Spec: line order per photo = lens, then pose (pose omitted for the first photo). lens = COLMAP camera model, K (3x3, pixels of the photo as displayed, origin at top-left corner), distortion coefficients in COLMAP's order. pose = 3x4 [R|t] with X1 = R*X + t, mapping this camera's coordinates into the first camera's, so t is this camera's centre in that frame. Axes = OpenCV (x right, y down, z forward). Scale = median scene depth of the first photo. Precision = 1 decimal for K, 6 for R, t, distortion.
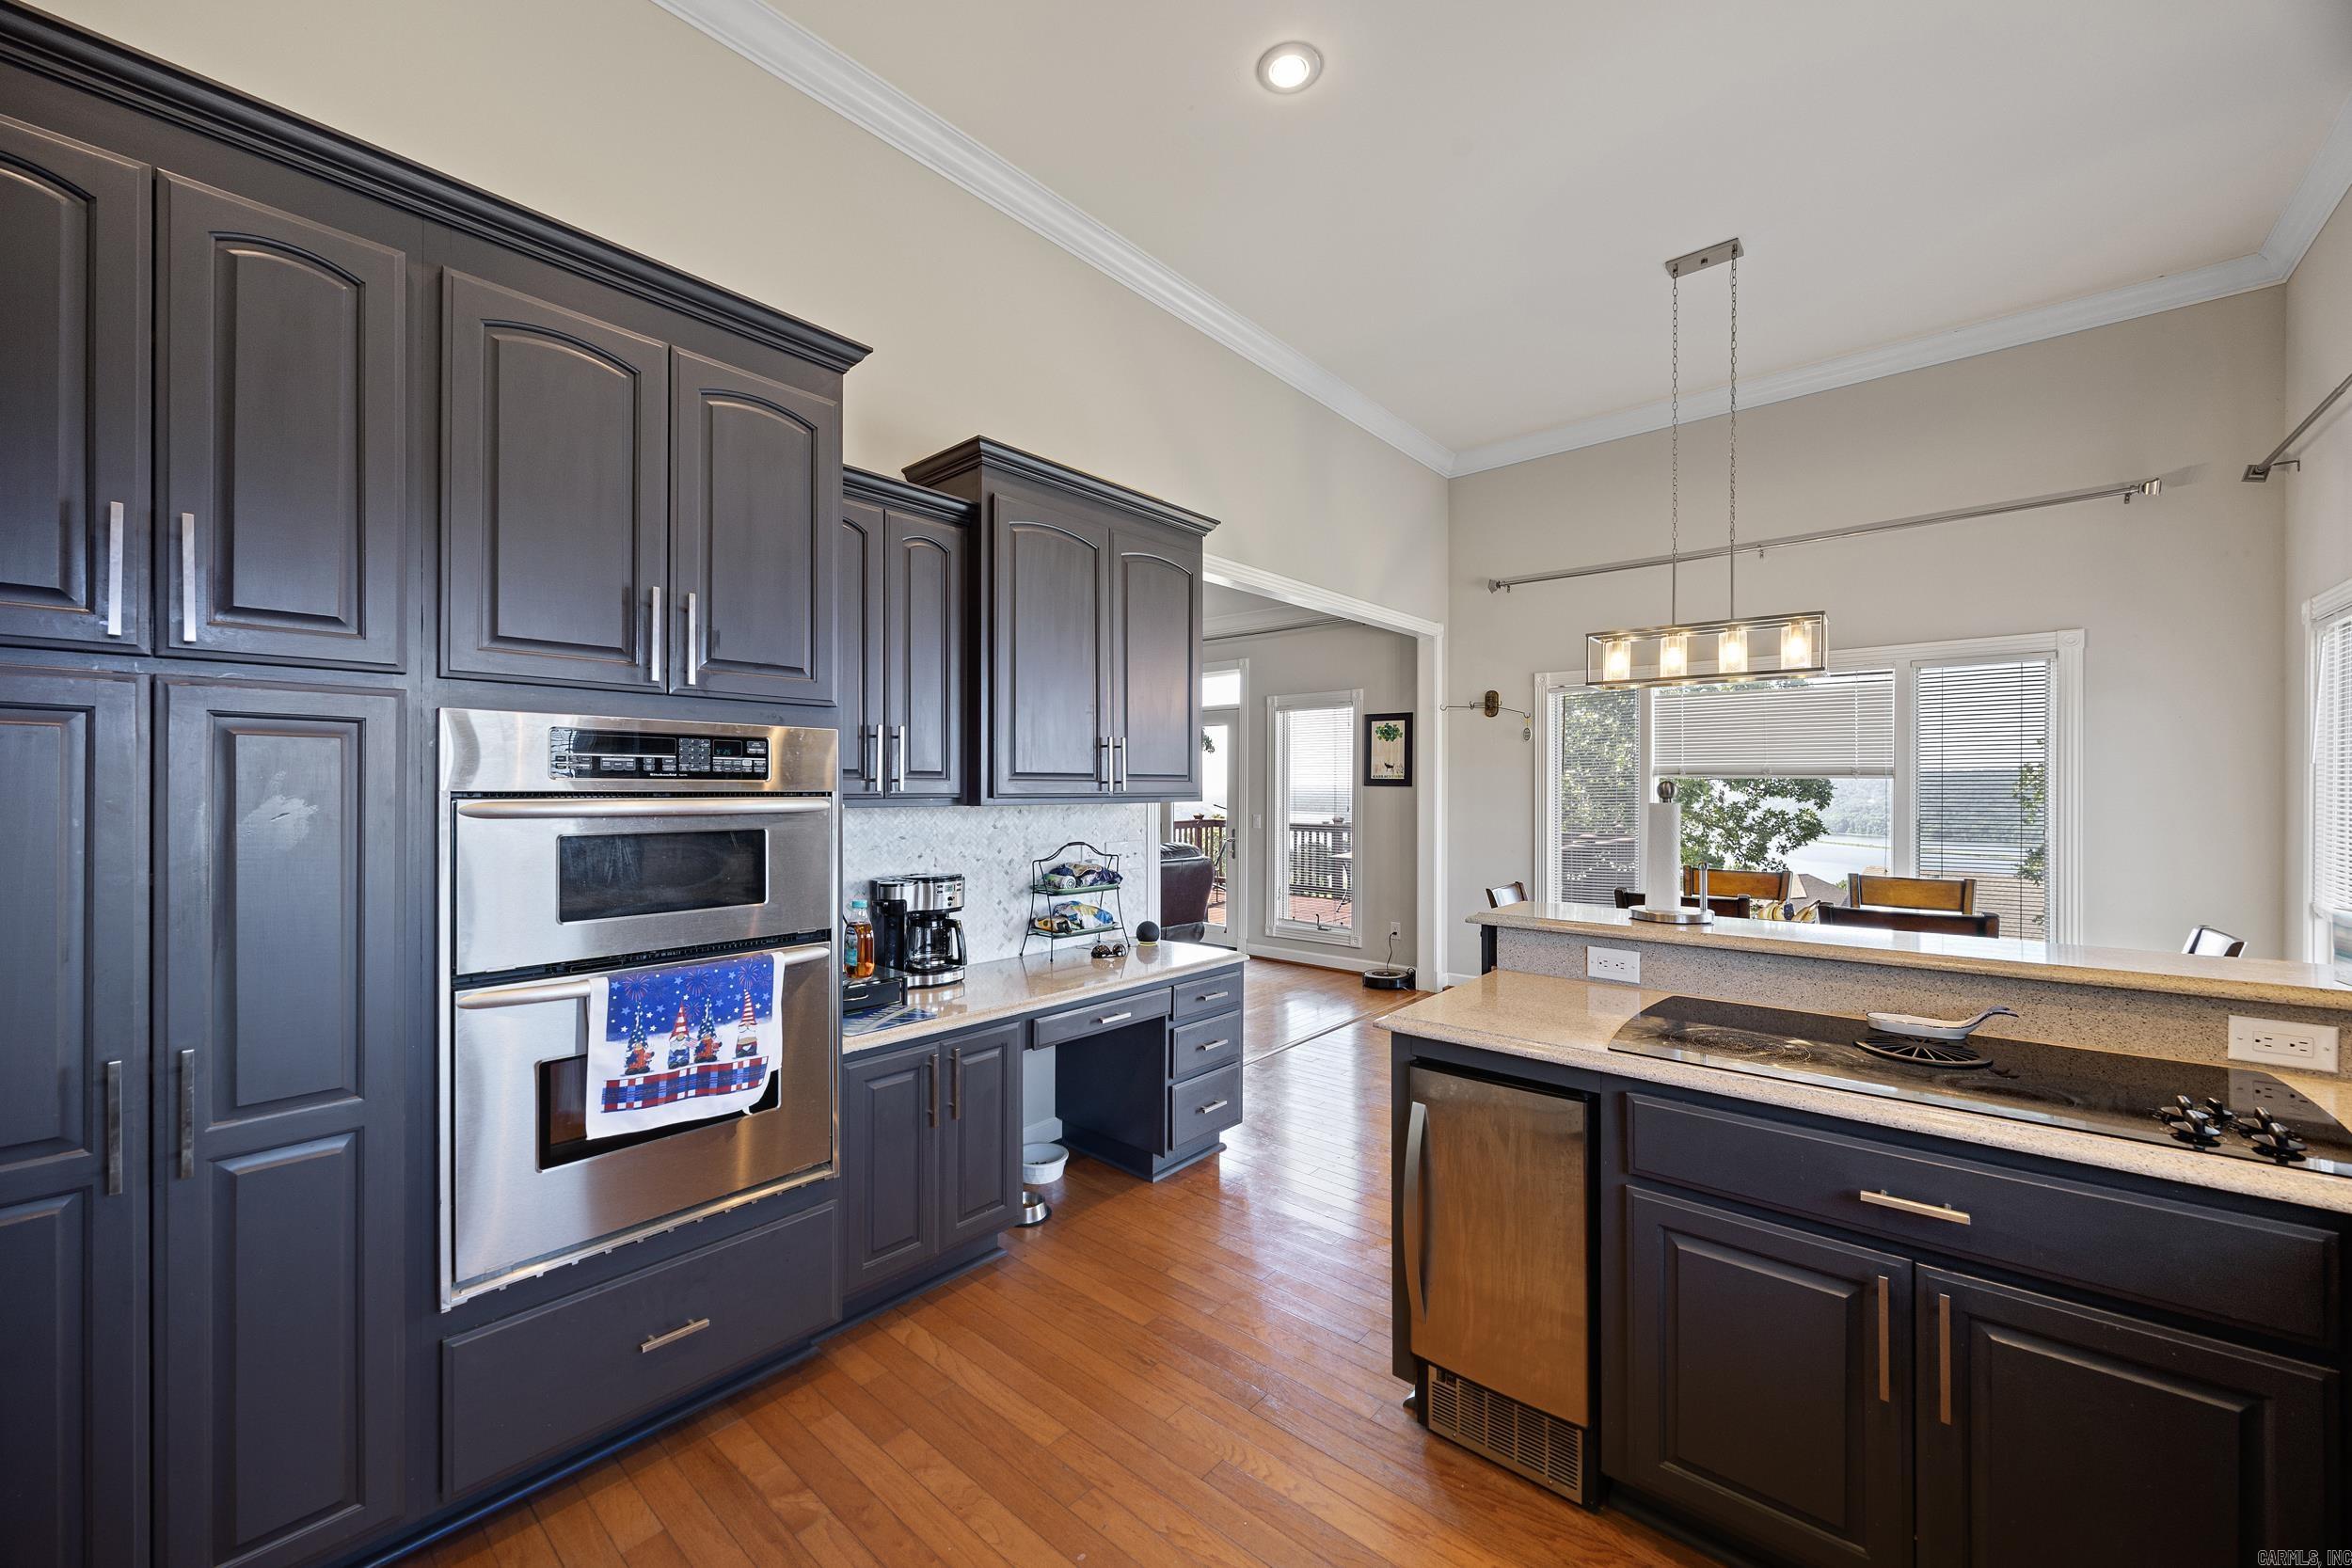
lens RADIAL K [[916.1, 0, 1188.5], [0, 916.1, 786.5], [0, 0, 1]] dist [-0.002546, -0.000219]
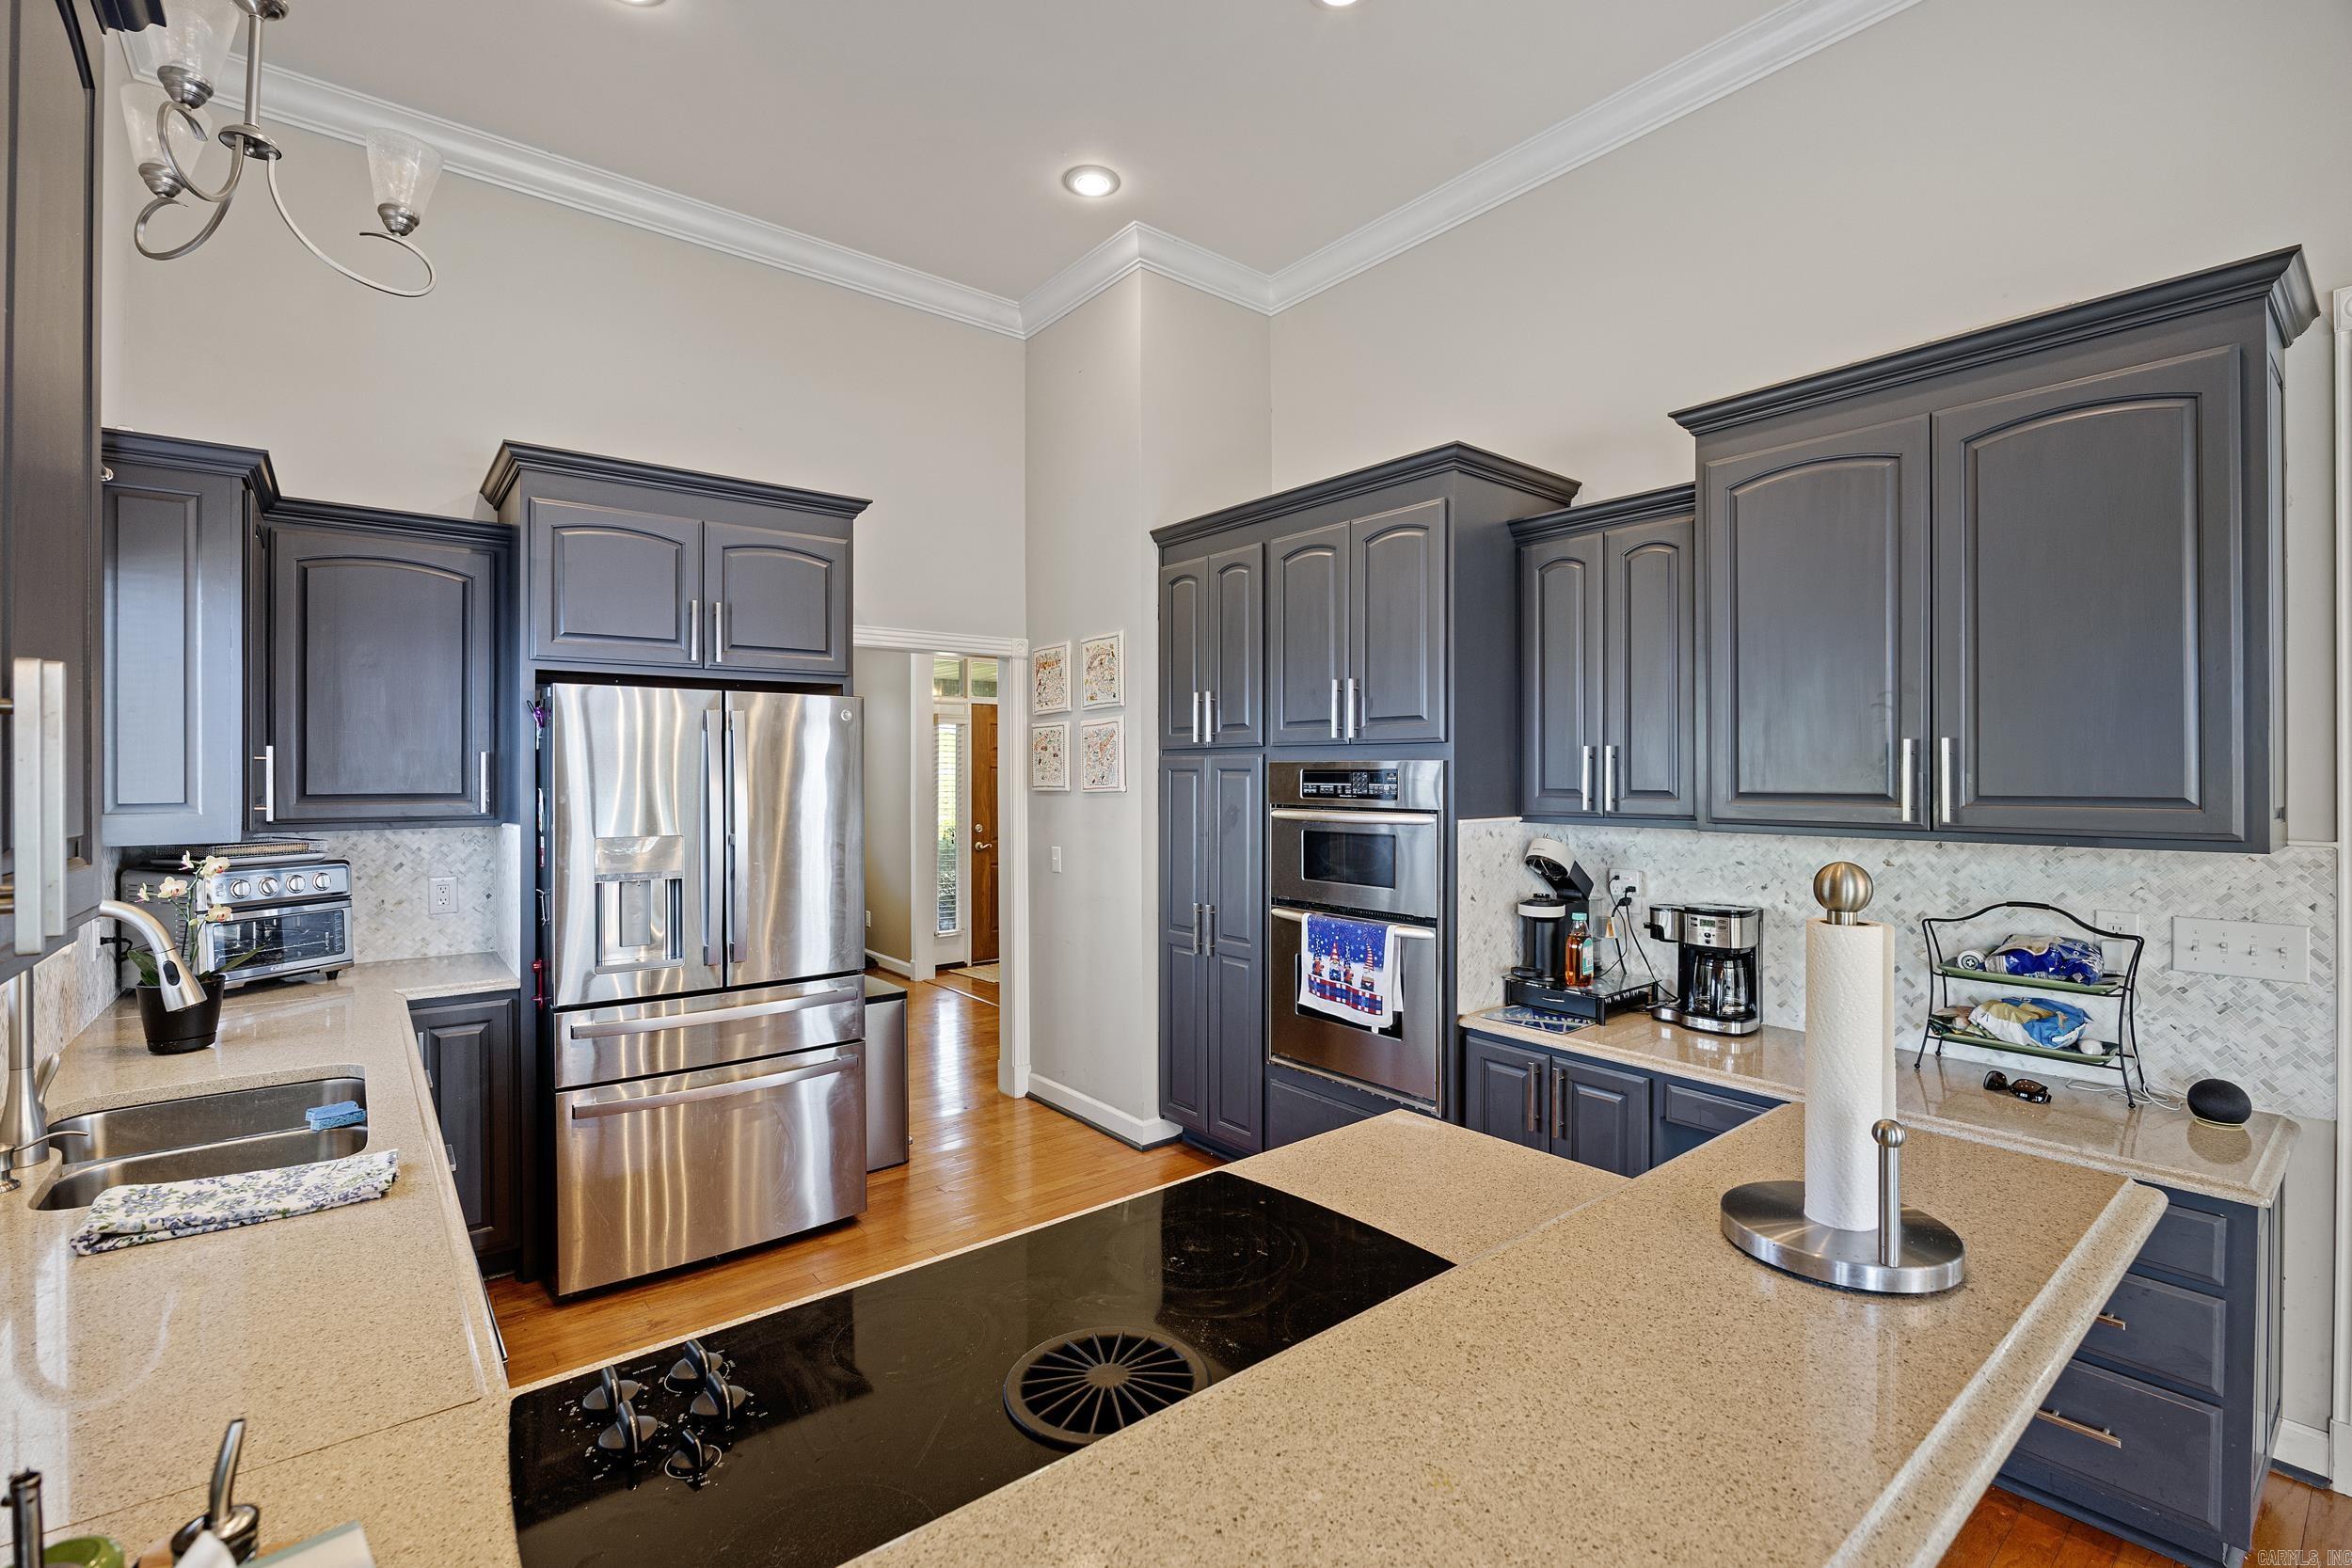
lens RADIAL K [[1019.8, 0, 1179.6], [0, 1019.8, 778.7], [0, 0, 1]] dist [0.002036, 0.000164]
pose [[-0.187318, 0.002185, -0.982297, 1.157631], [0.002683, 0.999995, 0.001712, -0.044140], [0.982296, -0.002315, -0.187323, 1.005509]]
